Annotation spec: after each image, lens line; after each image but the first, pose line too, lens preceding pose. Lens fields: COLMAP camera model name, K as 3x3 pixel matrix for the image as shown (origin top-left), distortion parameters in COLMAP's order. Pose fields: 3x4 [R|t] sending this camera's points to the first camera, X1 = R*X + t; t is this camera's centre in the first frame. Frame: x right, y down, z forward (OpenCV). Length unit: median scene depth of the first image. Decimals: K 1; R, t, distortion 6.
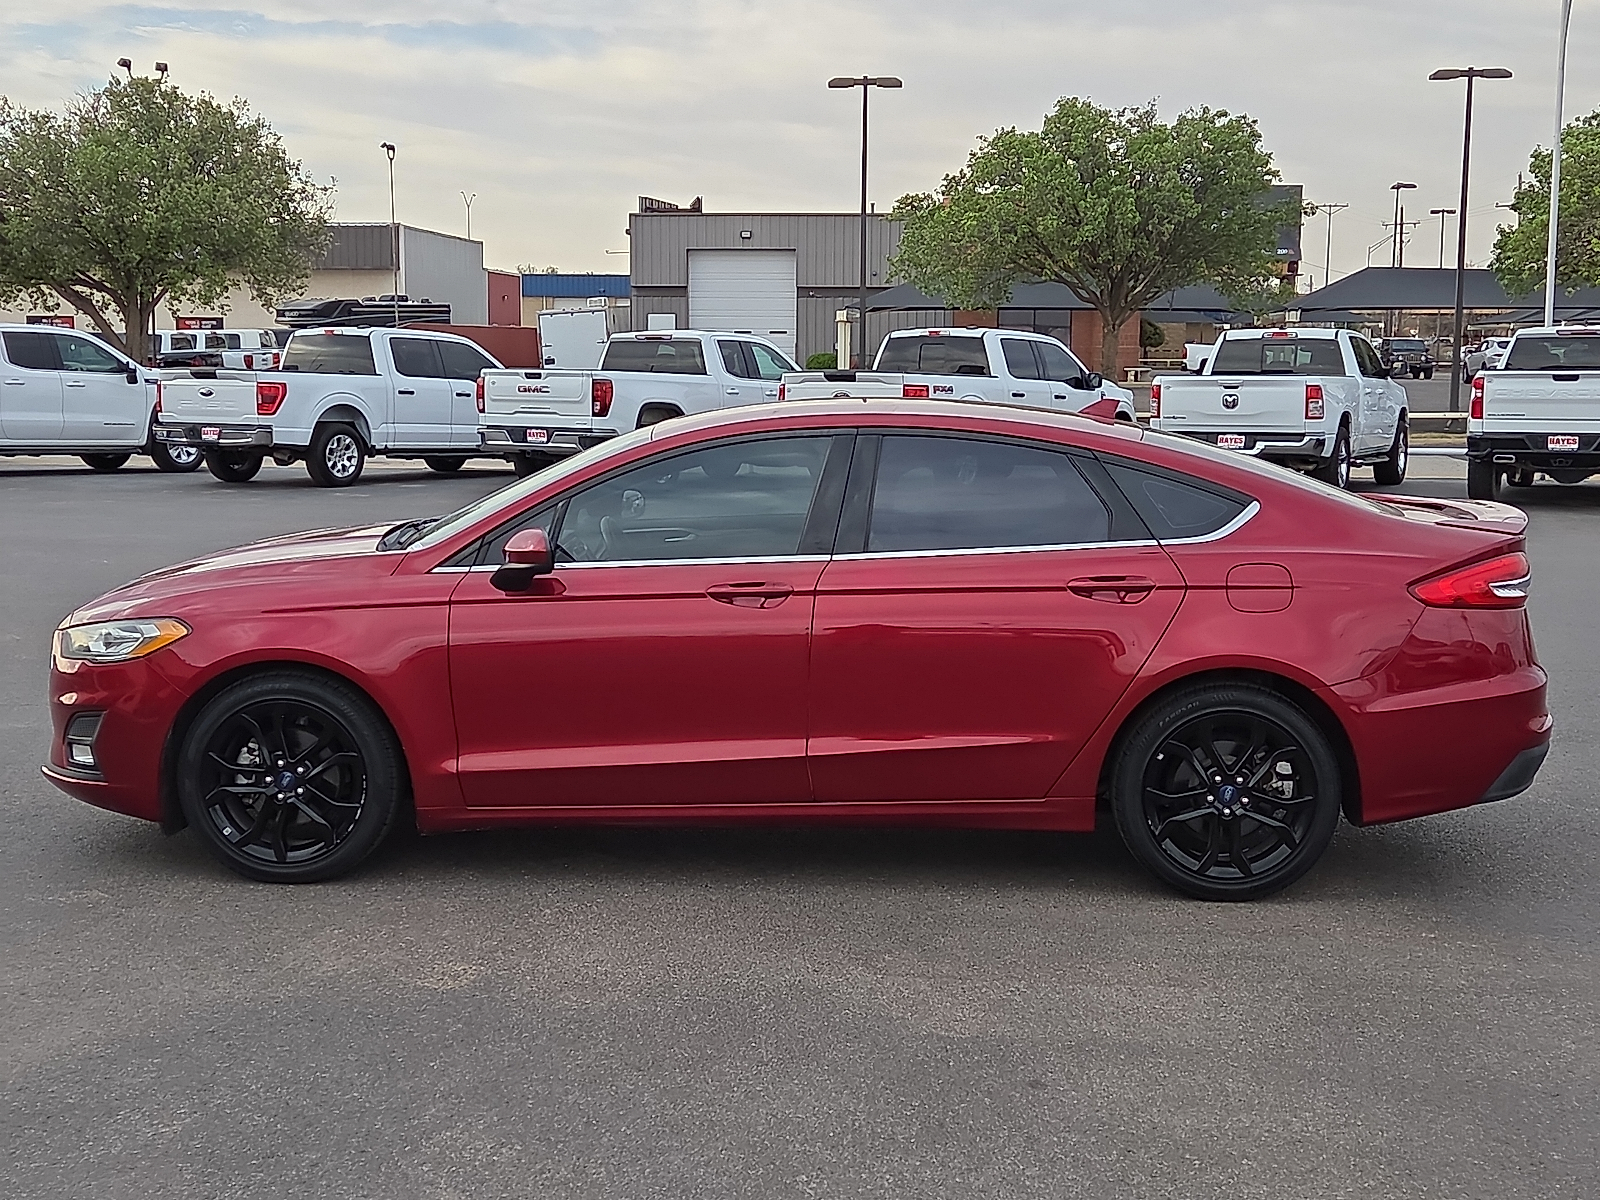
lens RADIAL K [[2173.3, 0, 800.0], [0, 2173.3, 600.0], [0, 0, 1]] dist [0.082594, -0.008875]
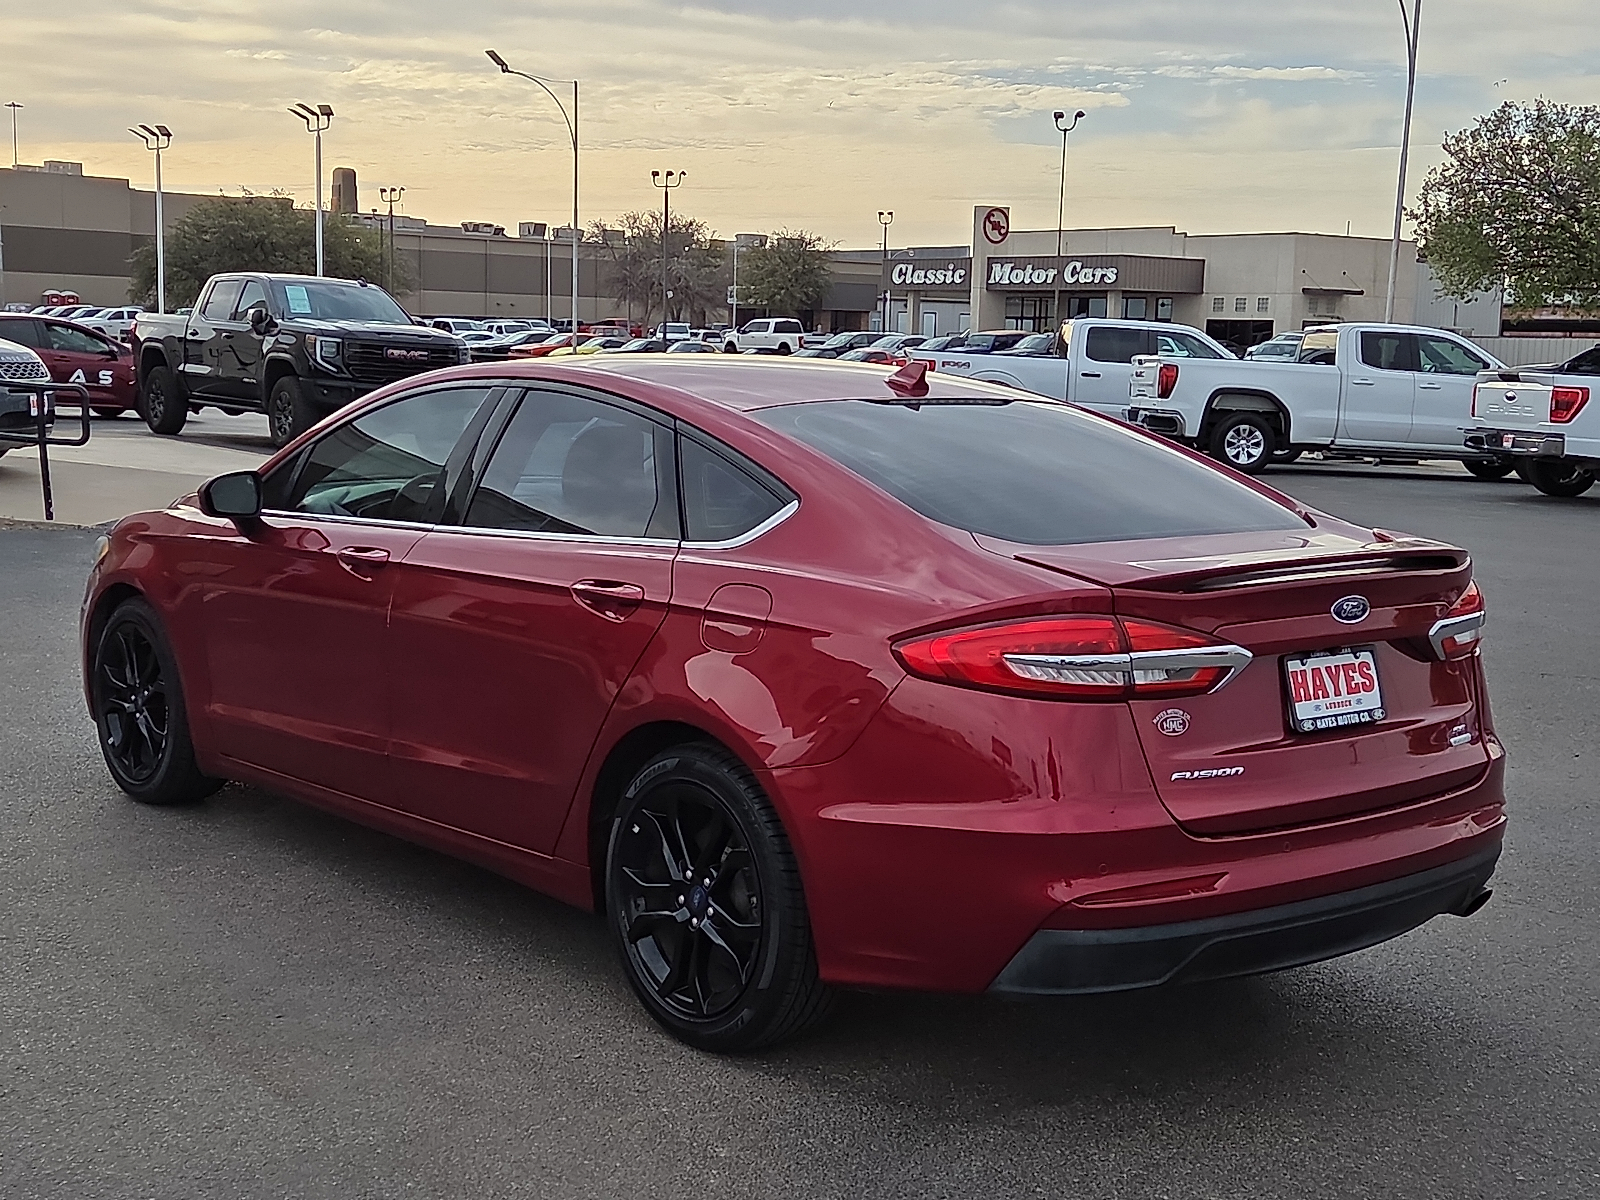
lens RADIAL K [[2173.3, 0, 800.0], [0, 2173.3, 600.0], [0, 0, 1]] dist [0.082594, -0.008875]
pose [[0.670275, 0.104659, -0.734696, 0.220450], [-0.112122, 0.992923, 0.039153, -0.012205], [0.733594, 0.056132, 0.677266, 0.158946]]
